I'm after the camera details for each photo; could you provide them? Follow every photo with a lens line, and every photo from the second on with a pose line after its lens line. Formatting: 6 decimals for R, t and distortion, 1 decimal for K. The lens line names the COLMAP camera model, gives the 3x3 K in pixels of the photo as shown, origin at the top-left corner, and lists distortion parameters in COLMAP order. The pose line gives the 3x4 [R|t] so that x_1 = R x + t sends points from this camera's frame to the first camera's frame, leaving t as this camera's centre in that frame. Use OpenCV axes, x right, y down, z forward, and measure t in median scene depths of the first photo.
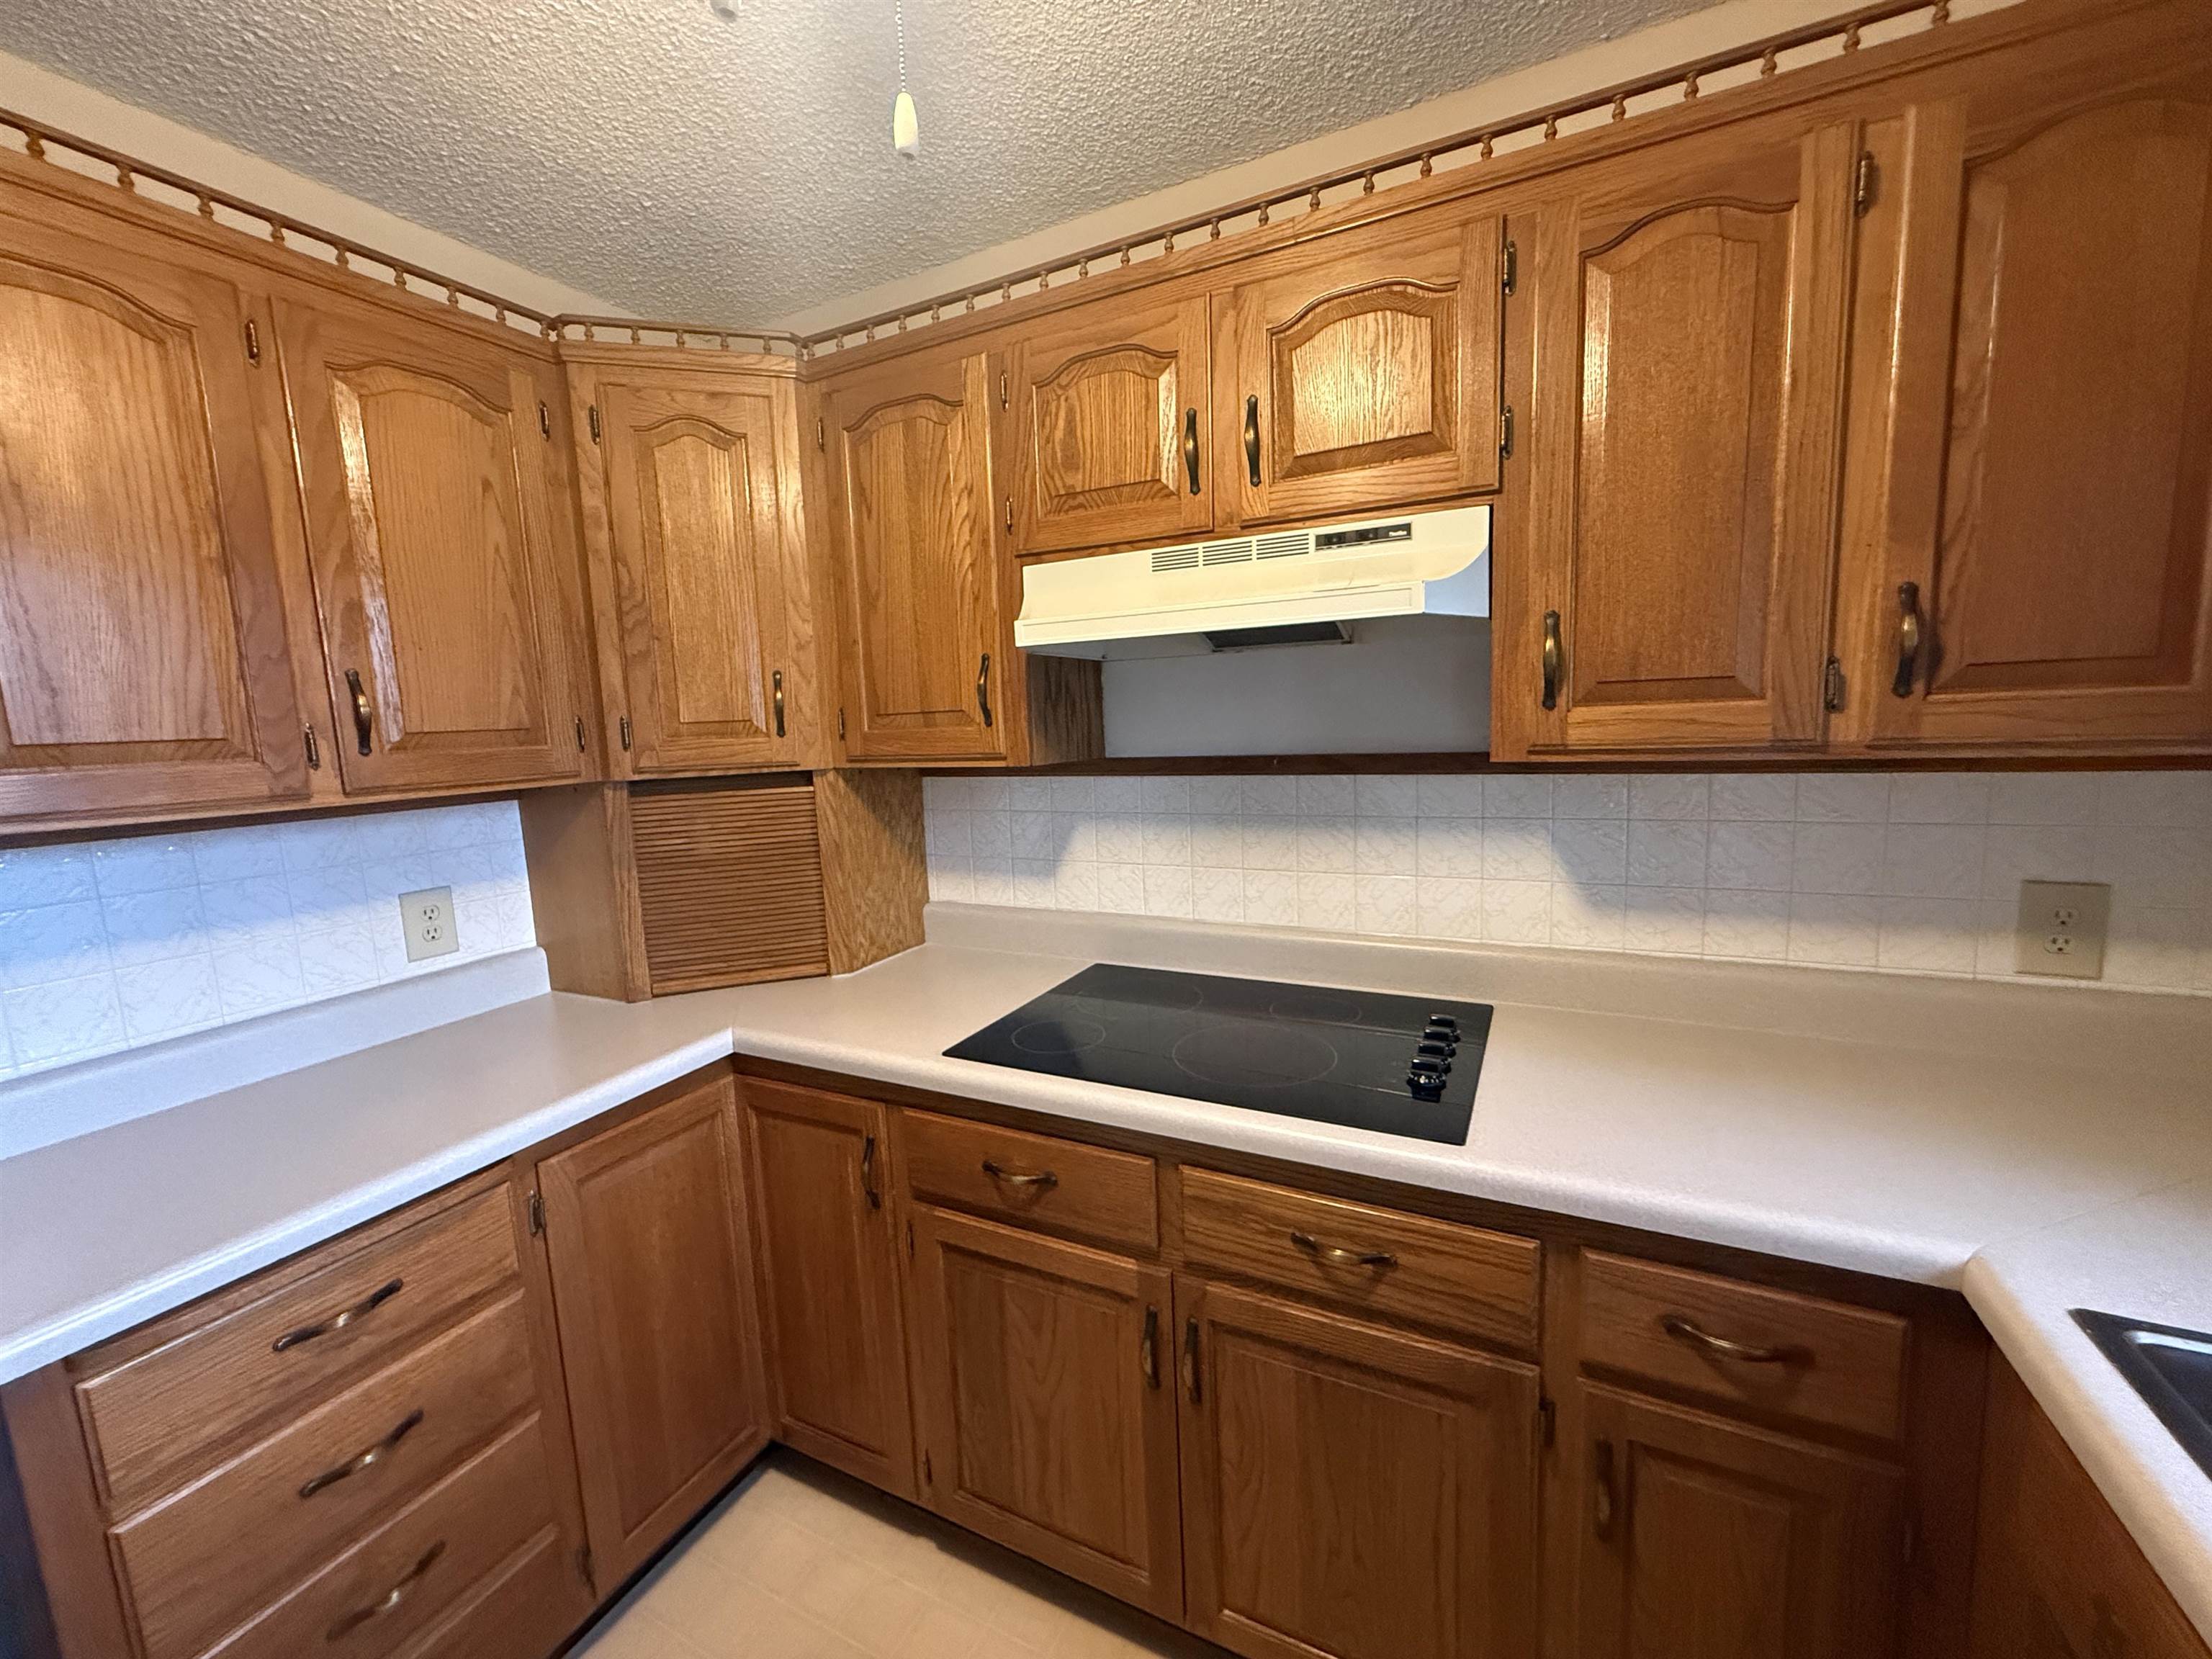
lens RADIAL K [[885.0, 0, 1098.5], [0, 885.0, 826.7], [0, 0, 1]] dist [0.003434, -0.000939]
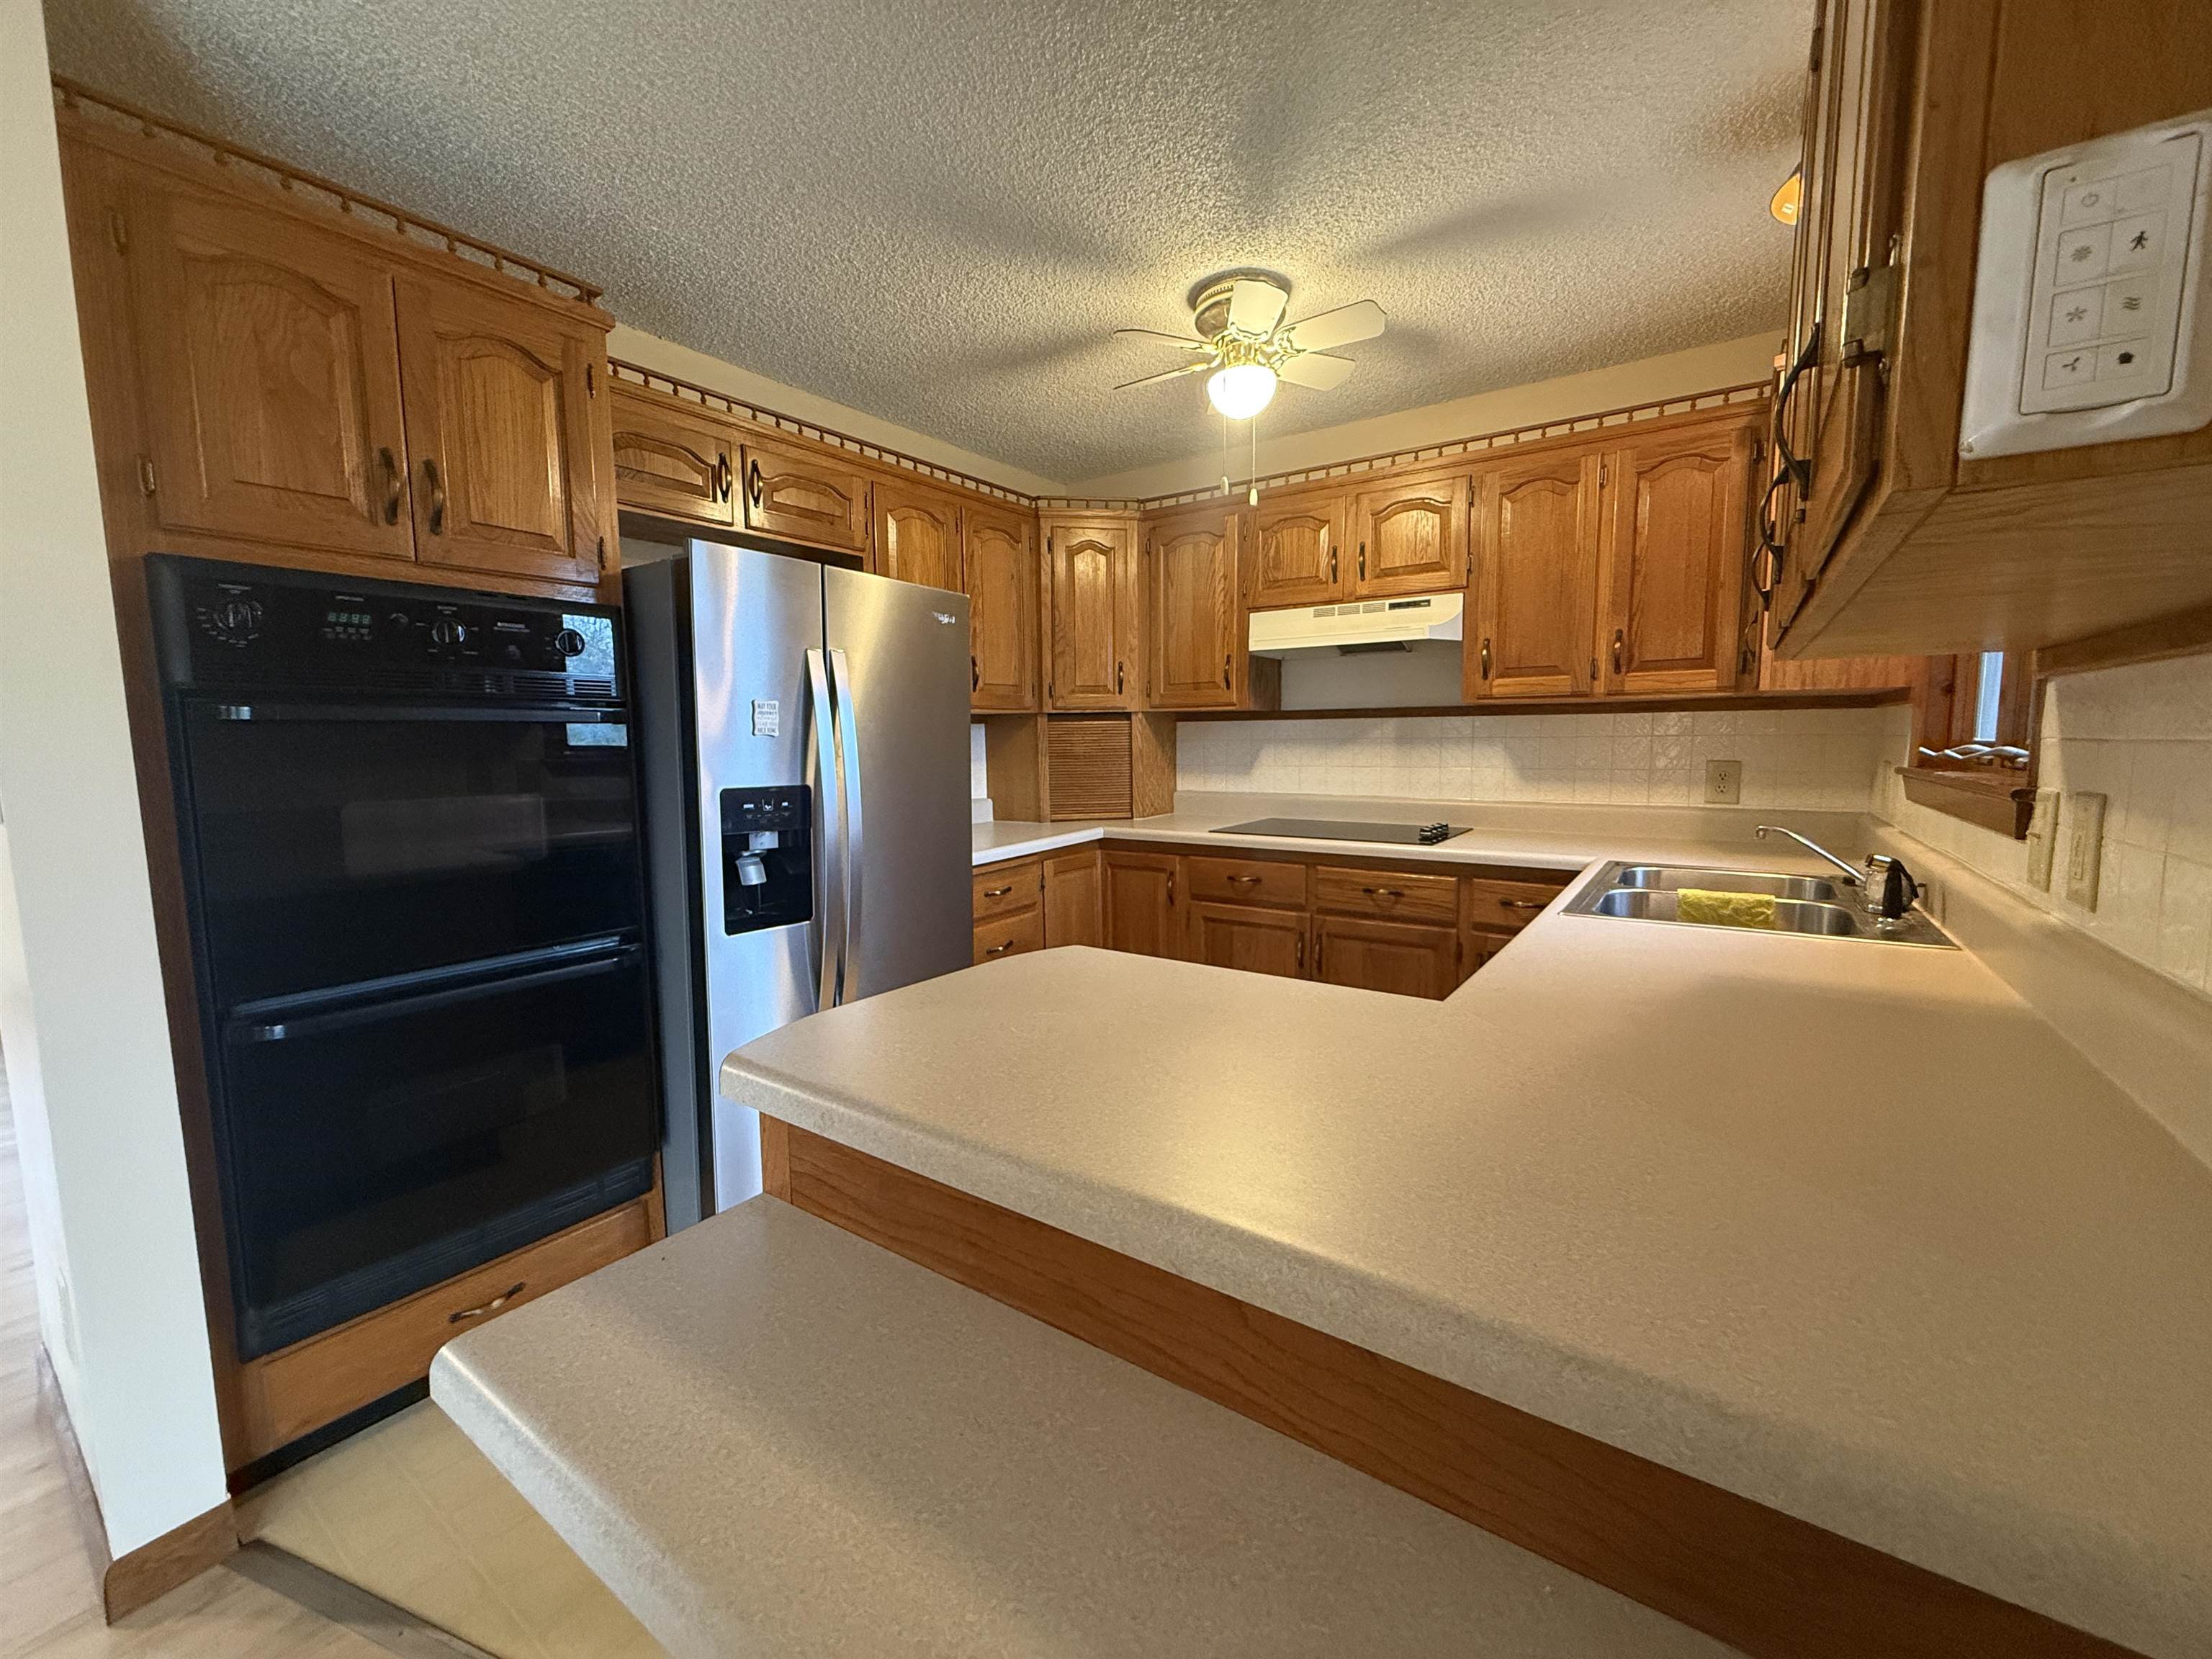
lens RADIAL K [[885.0, 0, 1098.5], [0, 885.0, 826.7], [0, 0, 1]] dist [0.003434, -0.000939]
pose [[0.989610, 0.042775, -0.137271, -0.137535], [-0.045051, 0.998893, -0.013518, 0.271877], [0.136541, 0.019562, 0.990441, -1.186111]]
